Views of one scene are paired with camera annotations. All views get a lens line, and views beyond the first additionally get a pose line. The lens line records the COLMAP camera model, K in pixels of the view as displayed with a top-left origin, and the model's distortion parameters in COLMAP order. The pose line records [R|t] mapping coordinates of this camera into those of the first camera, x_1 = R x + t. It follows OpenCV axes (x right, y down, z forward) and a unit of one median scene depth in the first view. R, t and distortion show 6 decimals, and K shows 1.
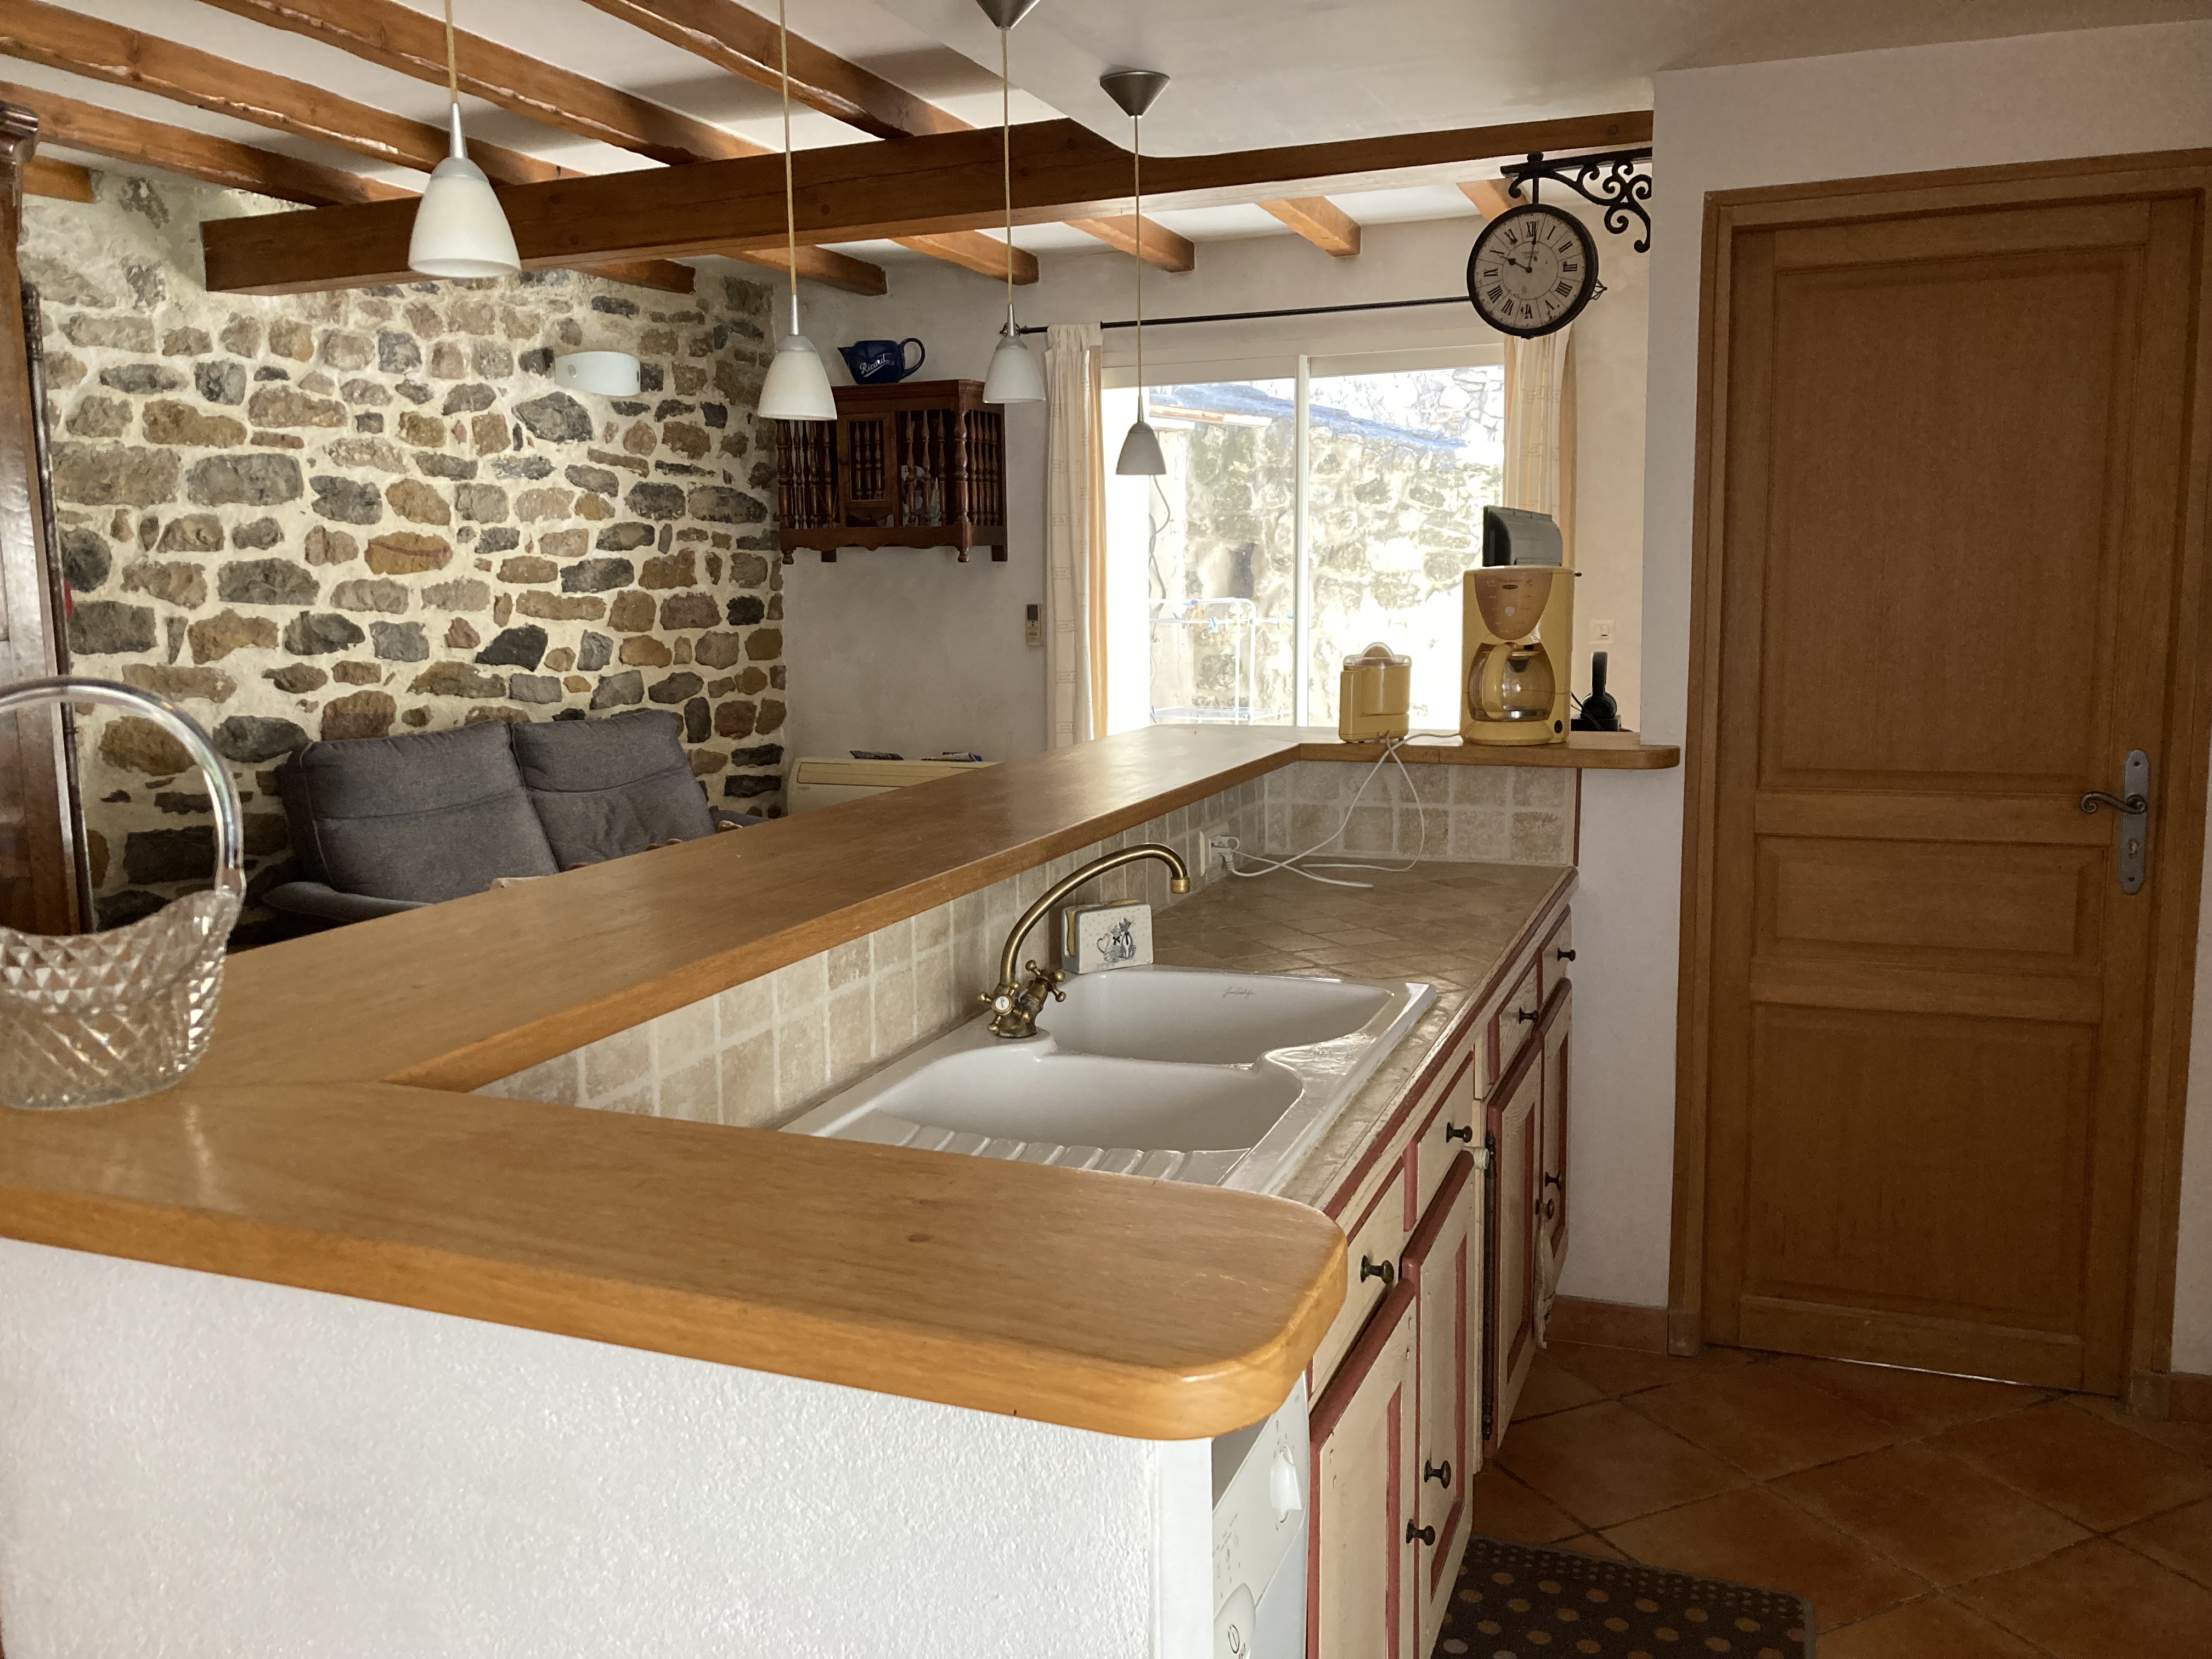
lens RADIAL K [[1799.1, 0, 1102.3], [0, 1799.1, 827.7], [0, 0, 1]] dist [0.003507, 0.003443]
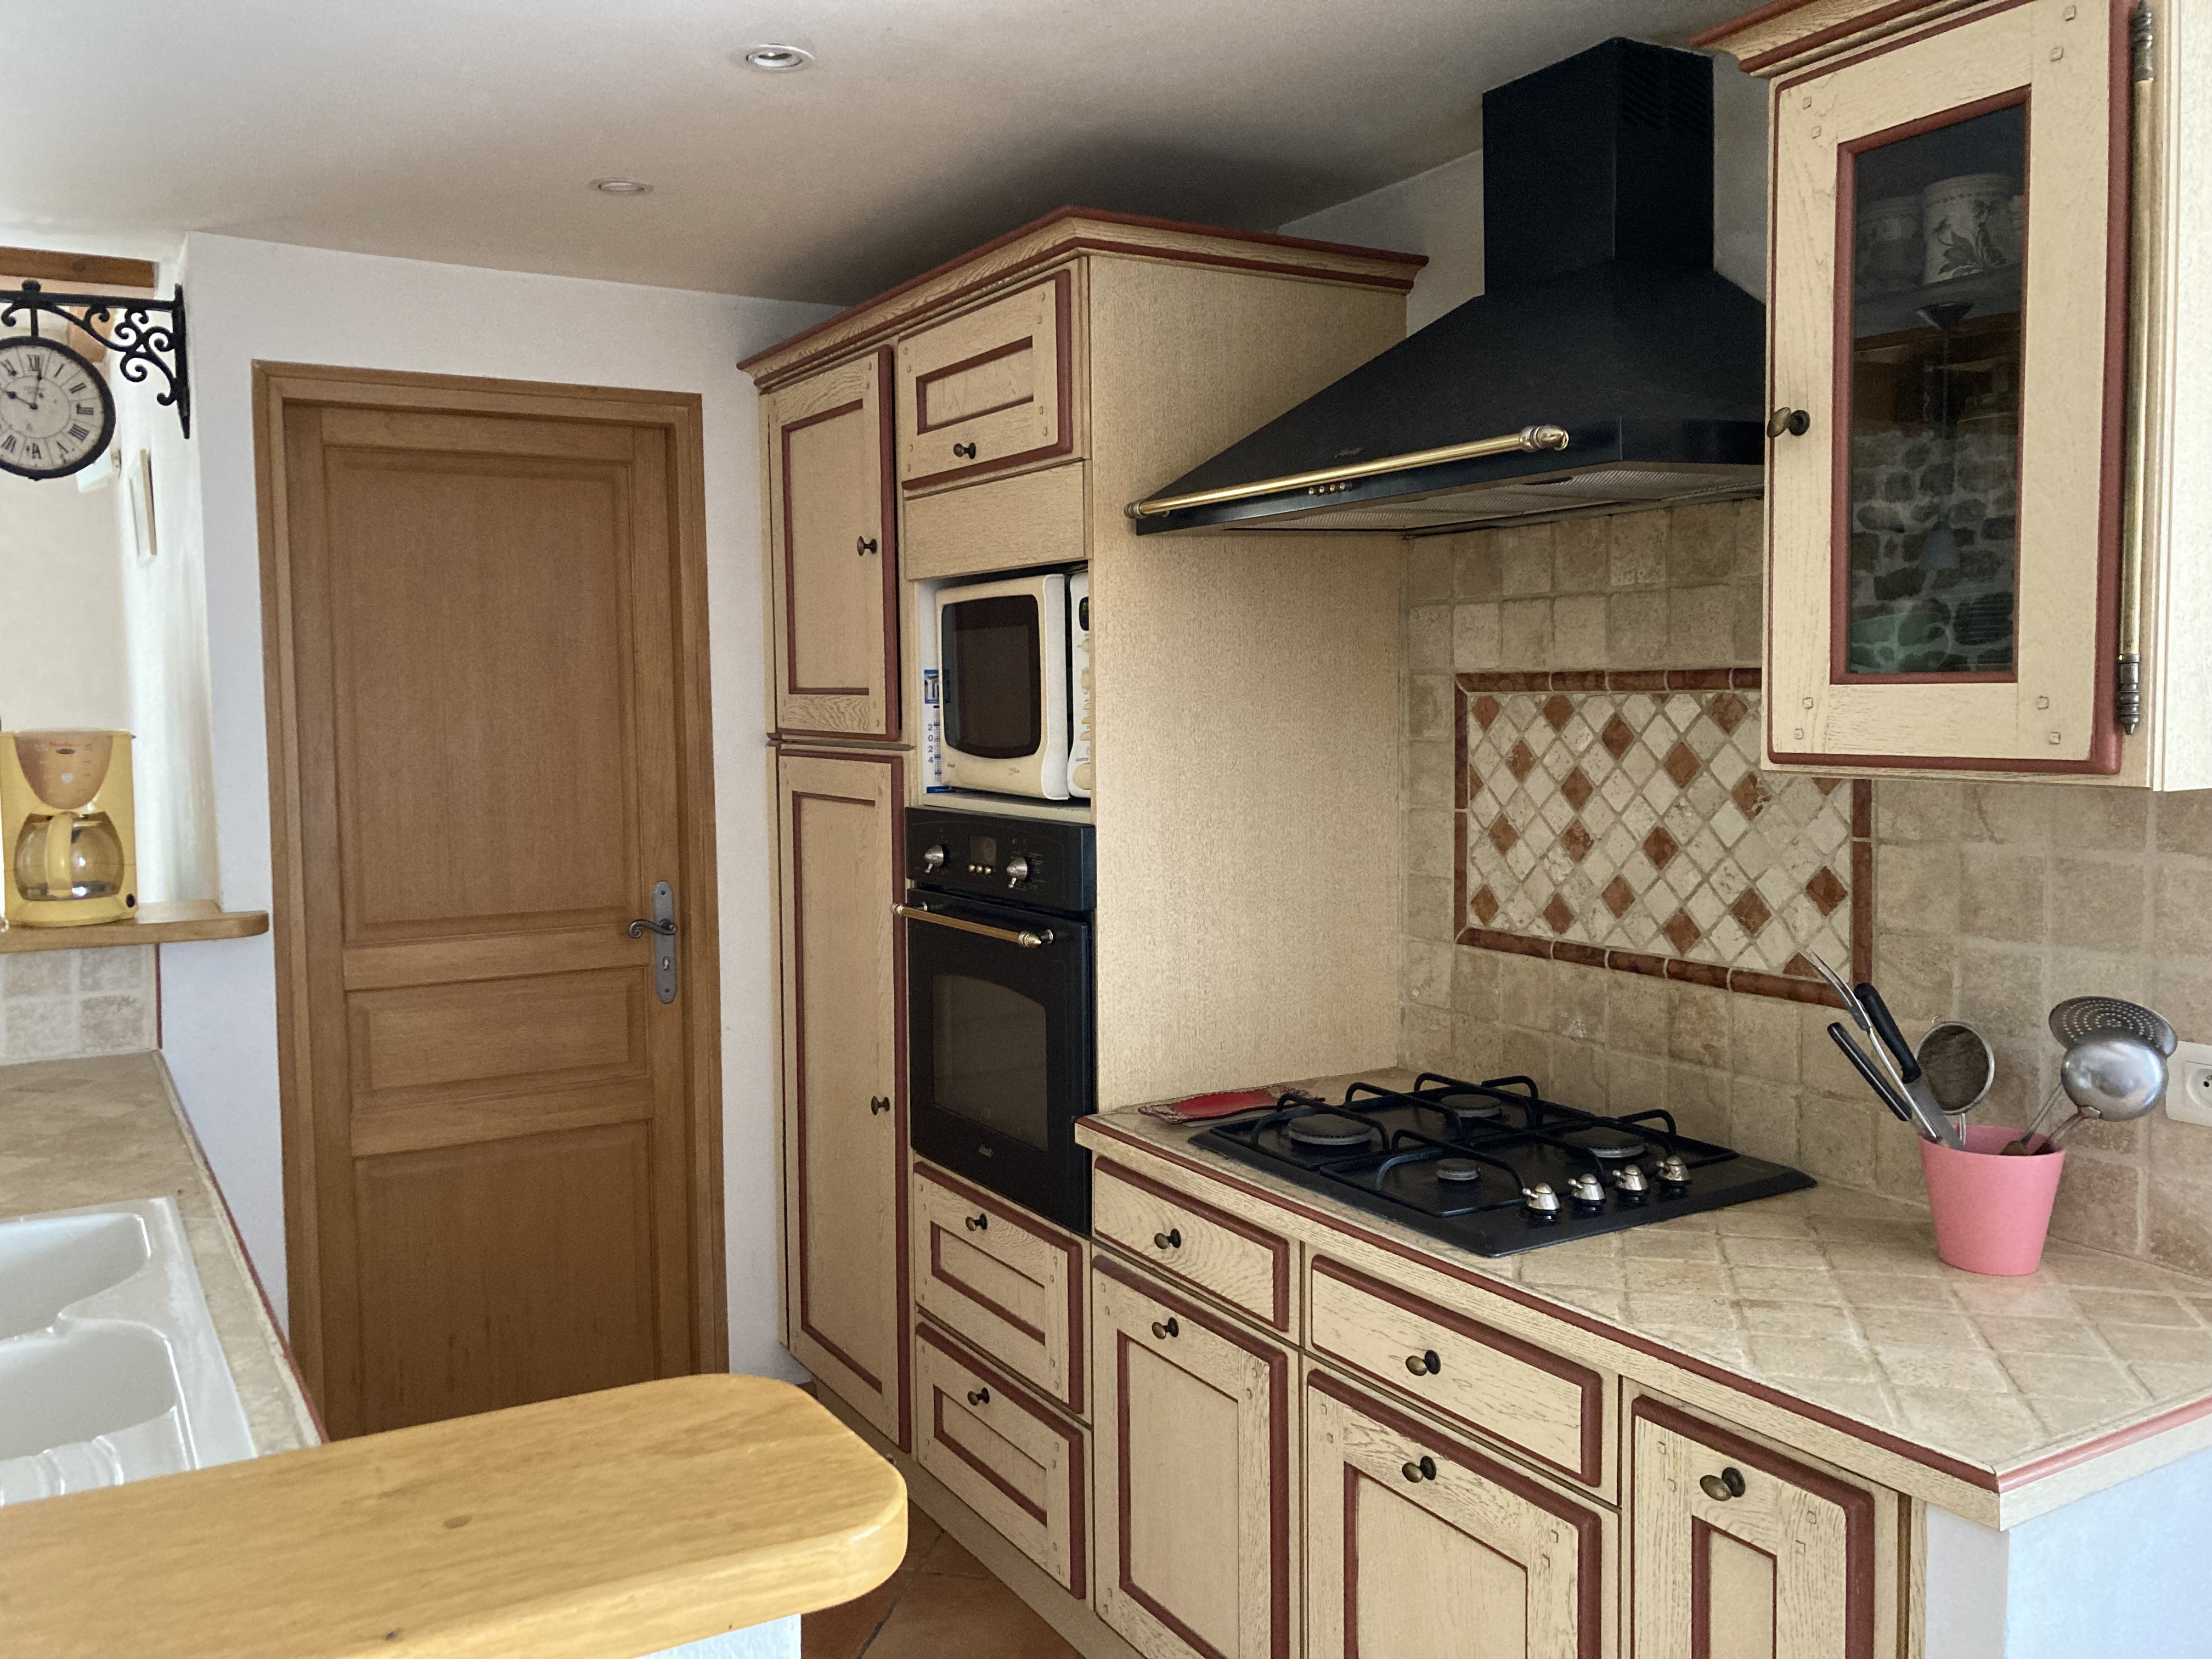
lens RADIAL K [[1799.1, 0, 1092.8], [0, 1799.1, 823.2], [0, 0, 1]] dist [0.003507, 0.003443]
pose [[0.622347, -0.047230, 0.781315, -0.768506], [0.107608, 0.993863, -0.025636, -0.090498], [-0.775310, 0.100030, 0.623610, 0.164979]]
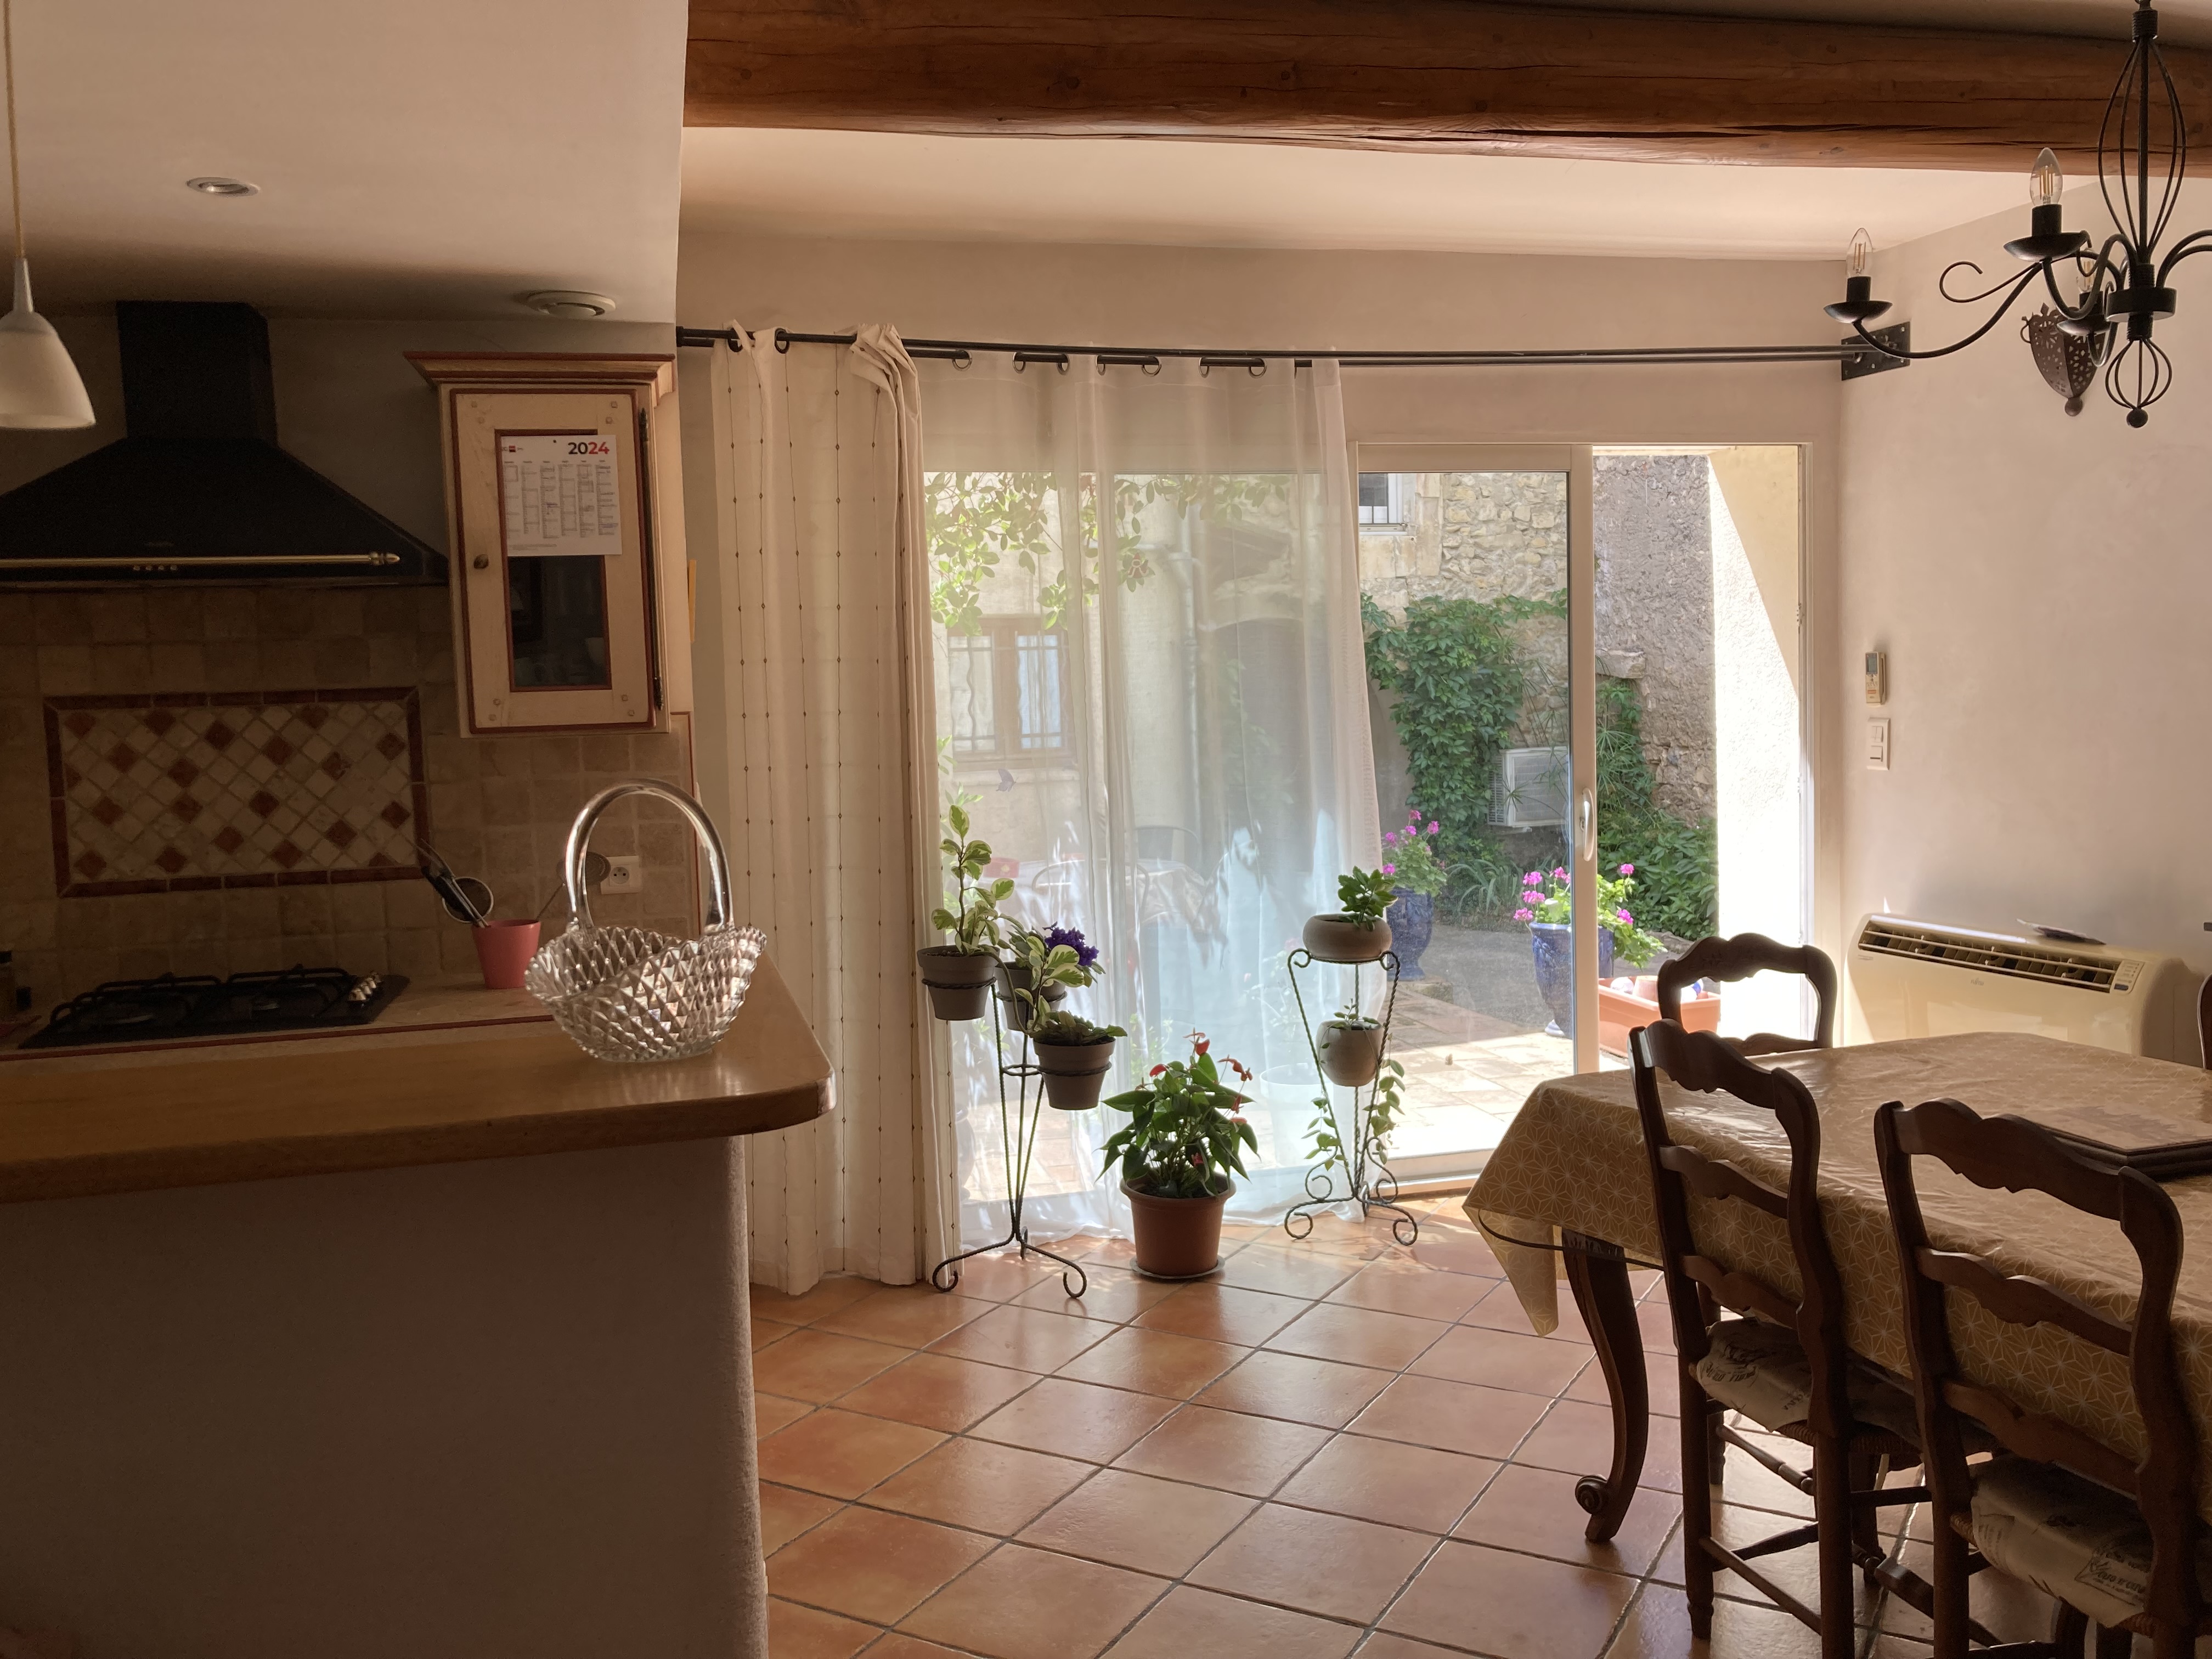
lens RADIAL K [[1799.1, 0, 1105.3], [0, 1799.1, 829.4], [0, 0, 1]] dist [0.003507, 0.003443]
pose [[-0.581656, -0.025179, 0.813045, -1.843744], [0.152965, 0.978304, 0.139728, -0.184580], [-0.798923, 0.205641, -0.565185, 1.169970]]
